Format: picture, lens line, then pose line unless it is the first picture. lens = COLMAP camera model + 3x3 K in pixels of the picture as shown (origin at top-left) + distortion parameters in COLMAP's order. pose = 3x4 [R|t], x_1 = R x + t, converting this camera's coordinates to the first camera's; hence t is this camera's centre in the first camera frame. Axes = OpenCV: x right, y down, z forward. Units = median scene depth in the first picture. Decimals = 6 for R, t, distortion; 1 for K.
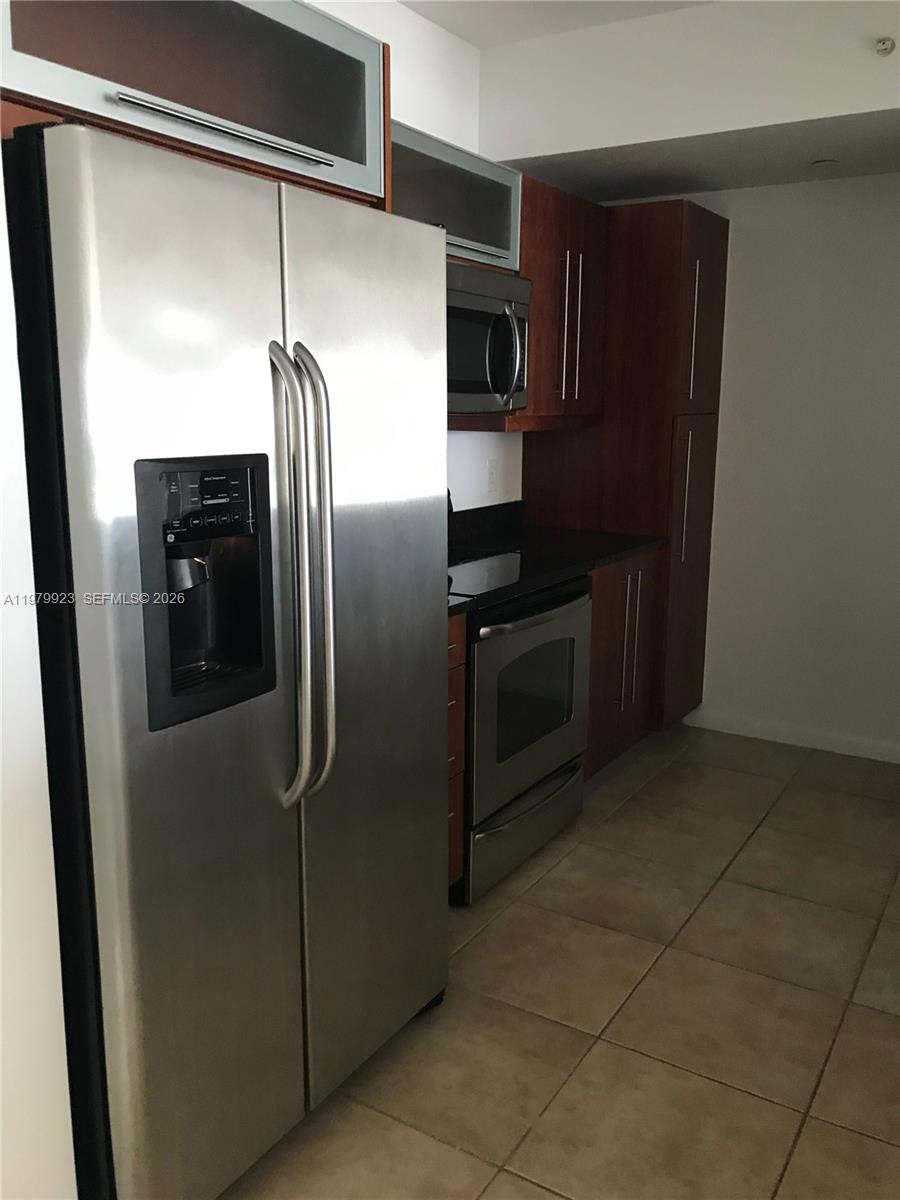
lens RADIAL K [[992.8, 0, 450.0], [0, 992.8, 600.0], [0, 0, 1]] dist [0.079436, -0.000497]
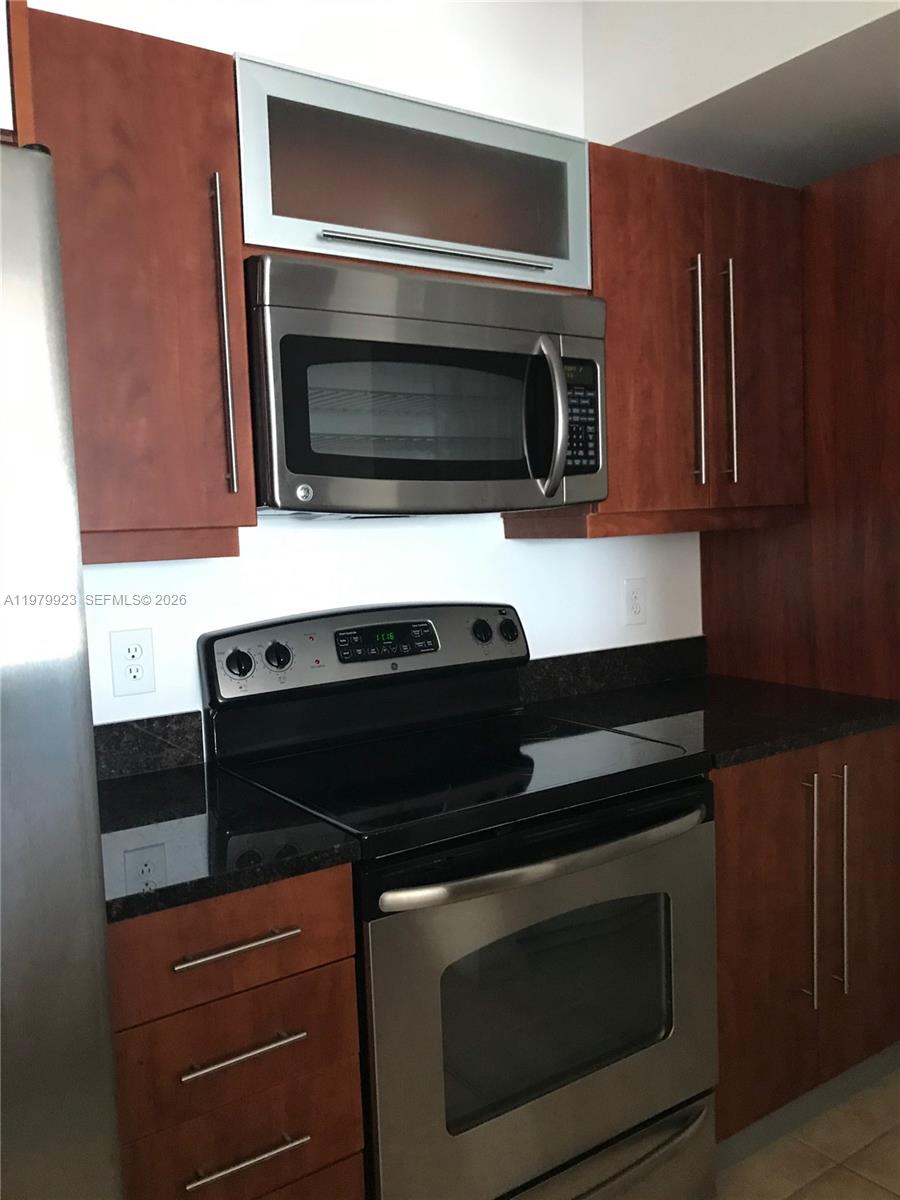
lens RADIAL K [[1006.4, 0, 450.0], [0, 1006.4, 600.0], [0, 0, 1]] dist [0.028962, -0.000259]
pose [[0.920047, -0.004457, -0.391782, 0.237131], [-0.036636, 0.994576, -0.097349, -0.067065], [0.390090, 0.103919, 0.914894, 0.401530]]
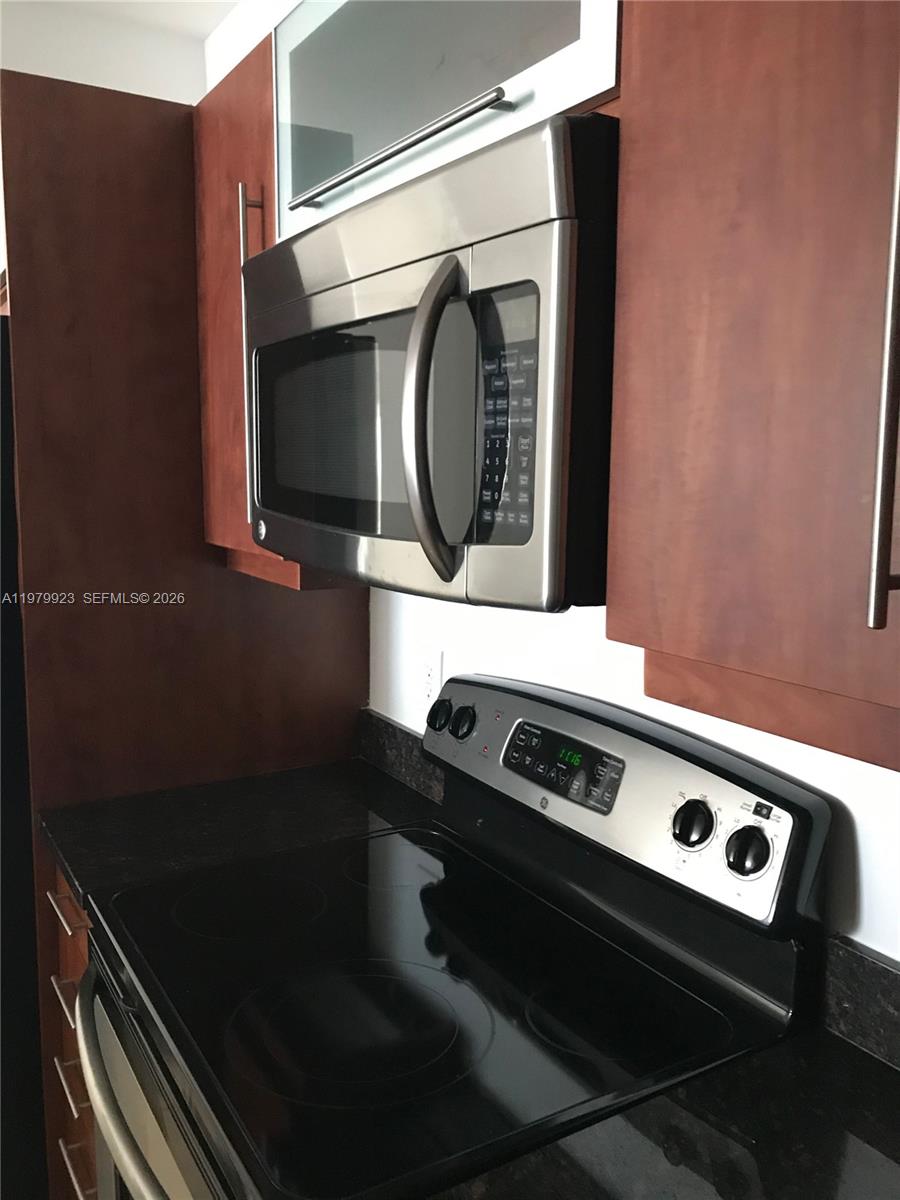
lens RADIAL K [[1006.4, 0, 450.0], [0, 1006.4, 600.0], [0, 0, 1]] dist [0.028962, -0.000259]
pose [[-0.454475, 0.116795, -0.883069, 0.324184], [-0.181441, 0.958445, 0.220144, -0.243066], [0.872085, 0.260275, -0.414398, 1.067909]]
